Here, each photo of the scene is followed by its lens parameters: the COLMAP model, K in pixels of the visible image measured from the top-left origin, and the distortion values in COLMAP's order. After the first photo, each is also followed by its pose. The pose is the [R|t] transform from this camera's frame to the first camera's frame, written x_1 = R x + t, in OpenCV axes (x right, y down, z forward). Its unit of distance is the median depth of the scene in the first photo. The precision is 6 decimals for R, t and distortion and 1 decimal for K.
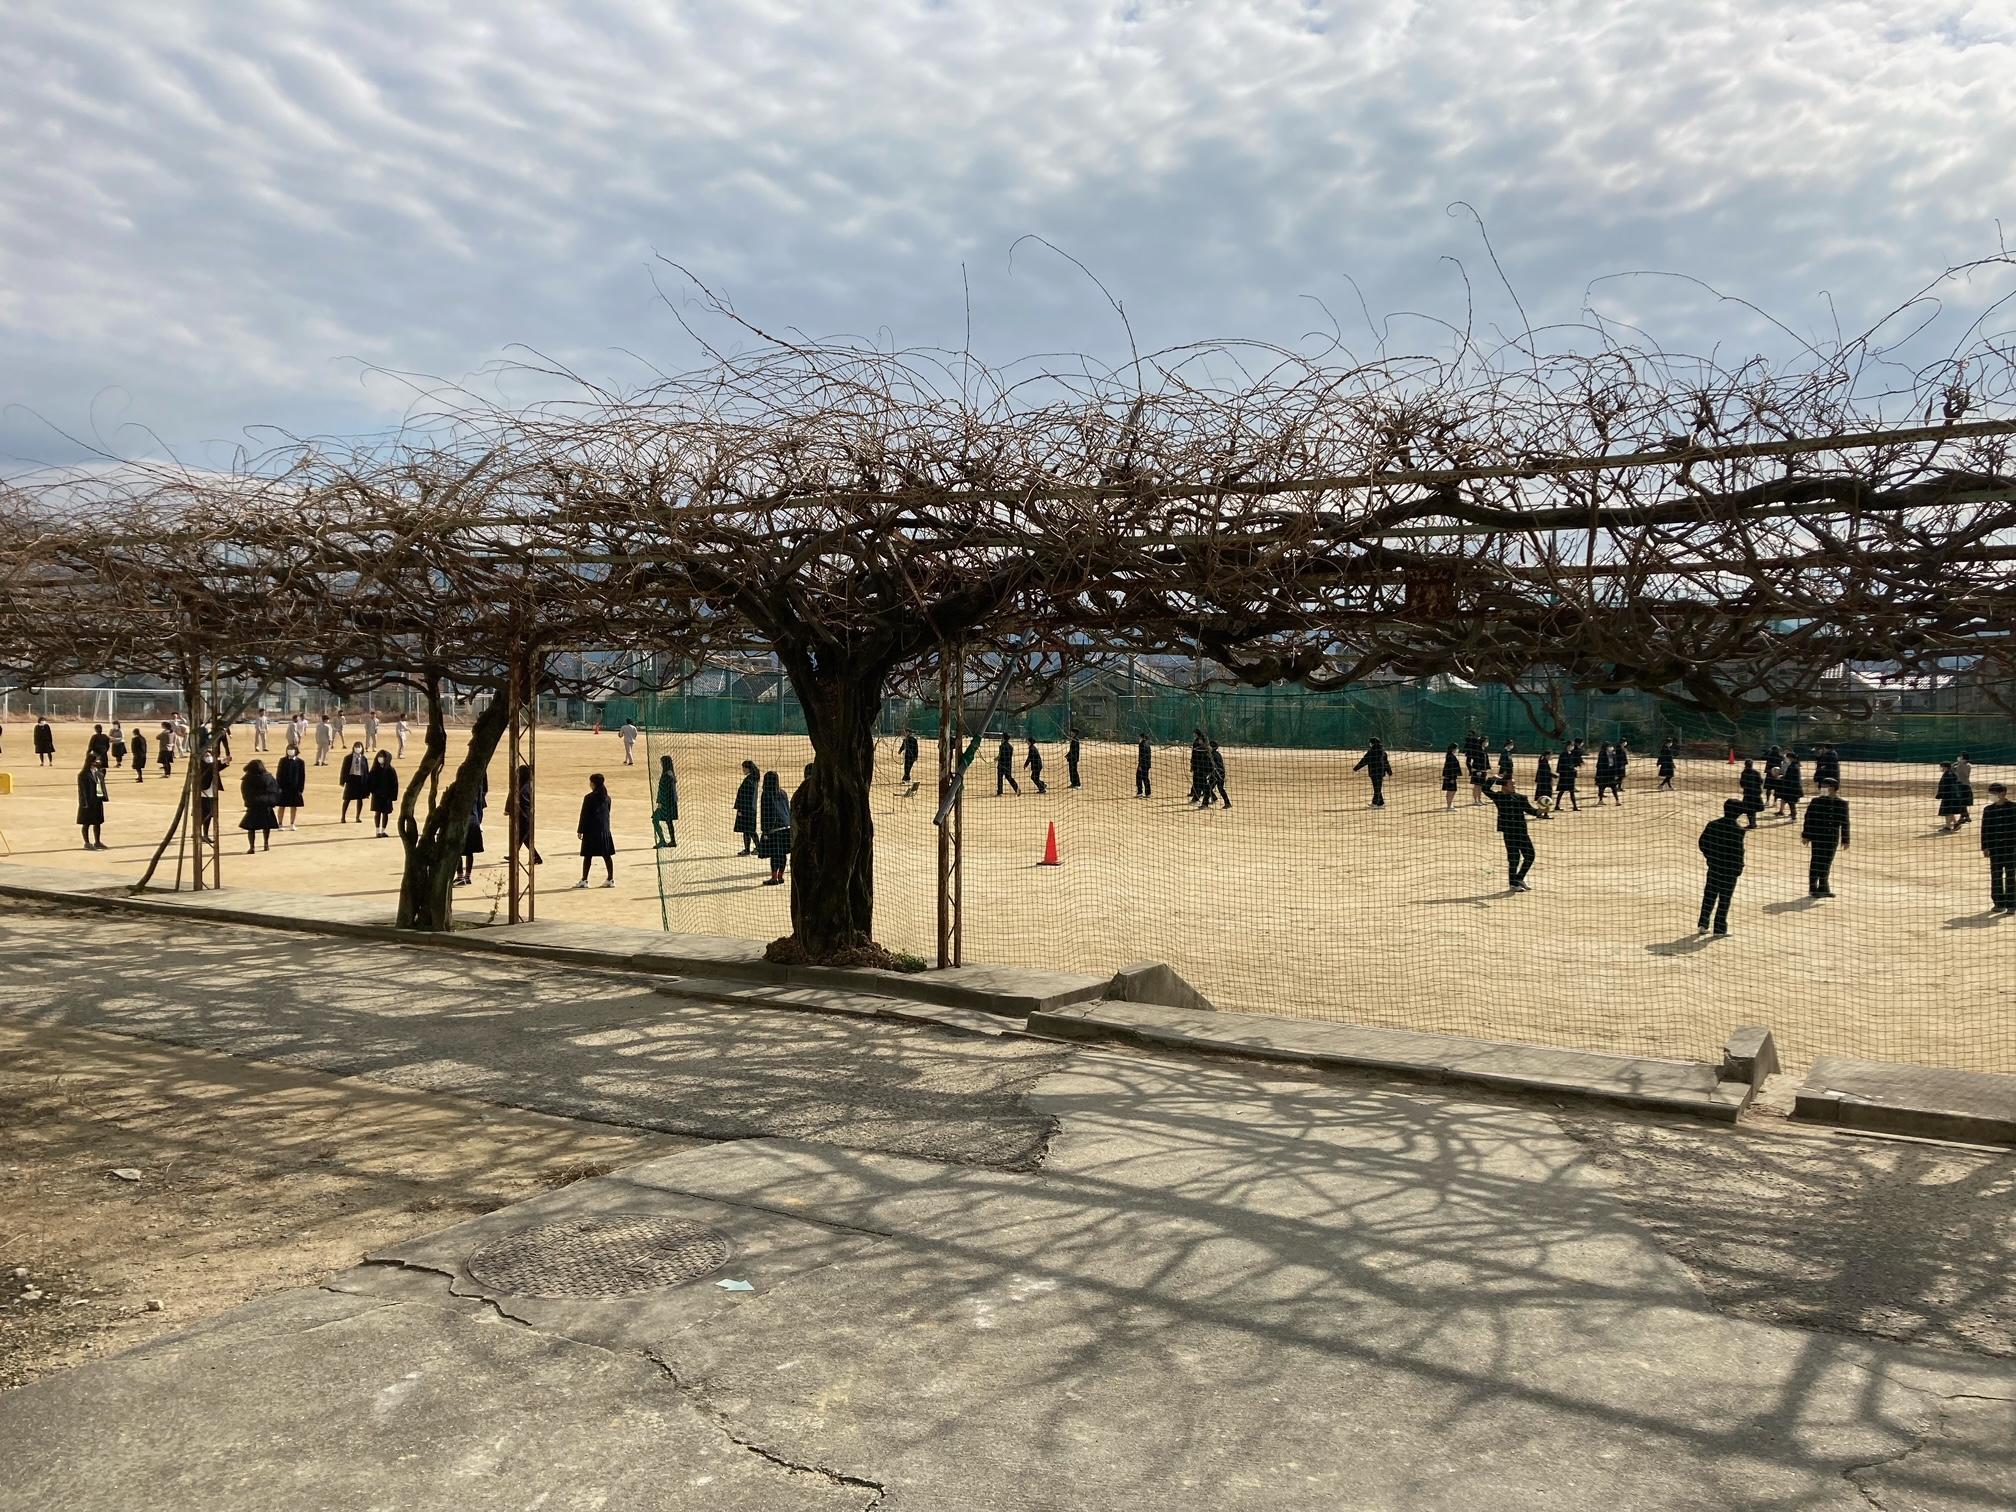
lens RADIAL K [[1468.2, 0, 1008.0], [0, 1468.2, 756.0], [0, 0, 1]] dist [-0.051811, 0.018839]
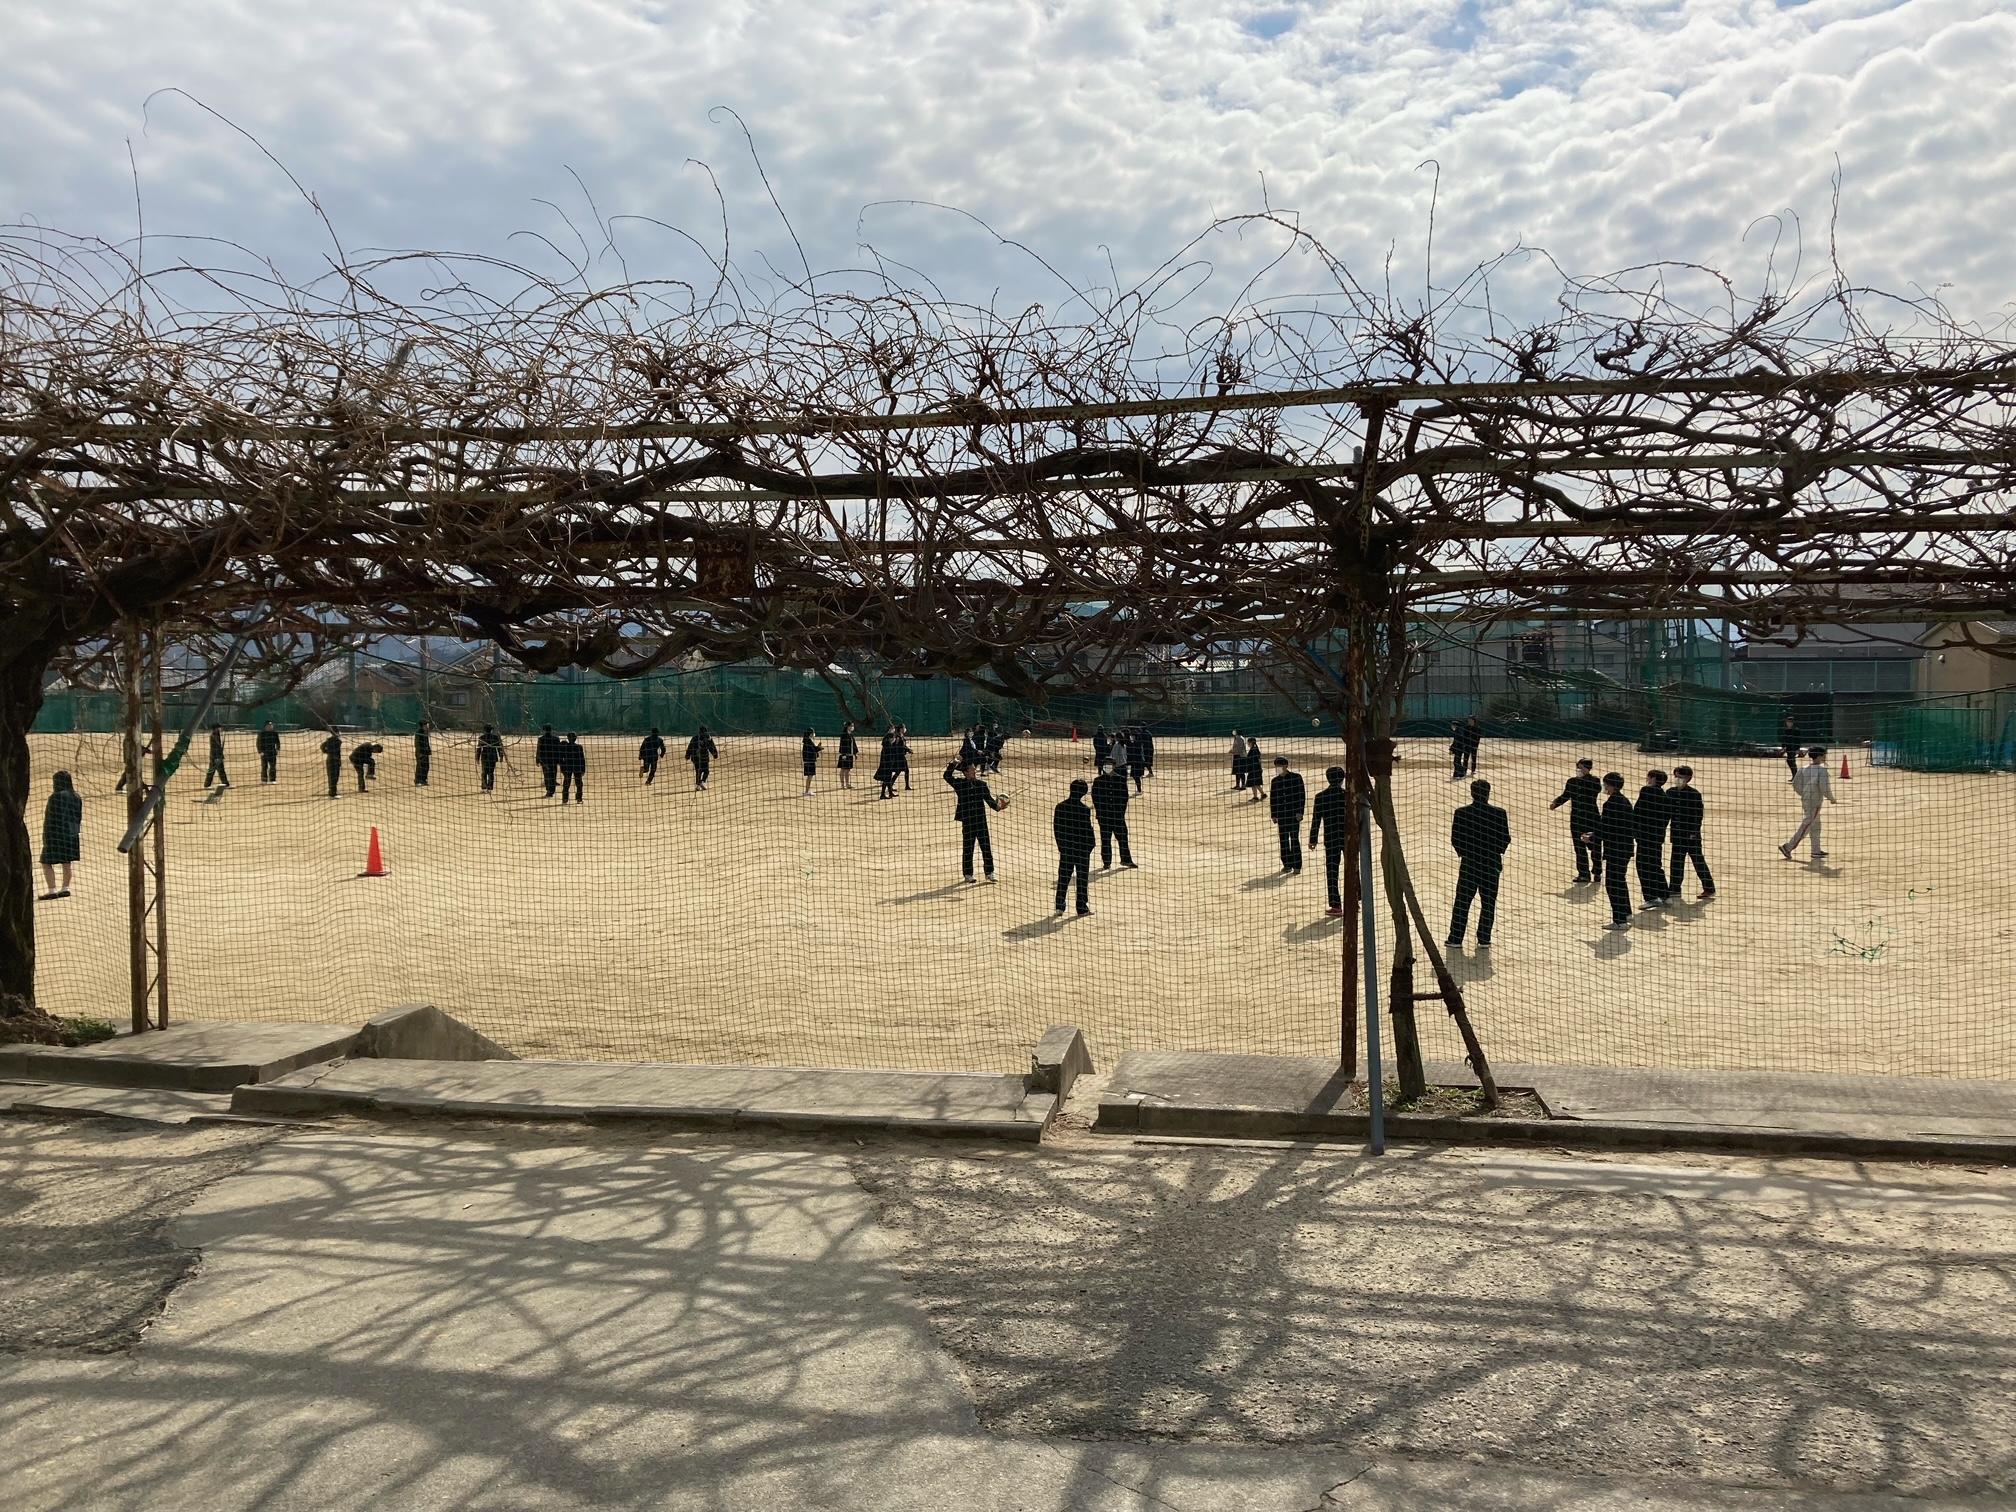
lens RADIAL K [[1543.5, 0, 1008.0], [0, 1543.5, 756.0], [0, 0, 1]] dist [-0.063215, -0.006502]
pose [[0.910862, -0.024532, 0.411981, 0.084108], [0.022102, 0.999699, 0.010662, -0.004225], [-0.412118, -0.000606, 0.911130, 0.110497]]
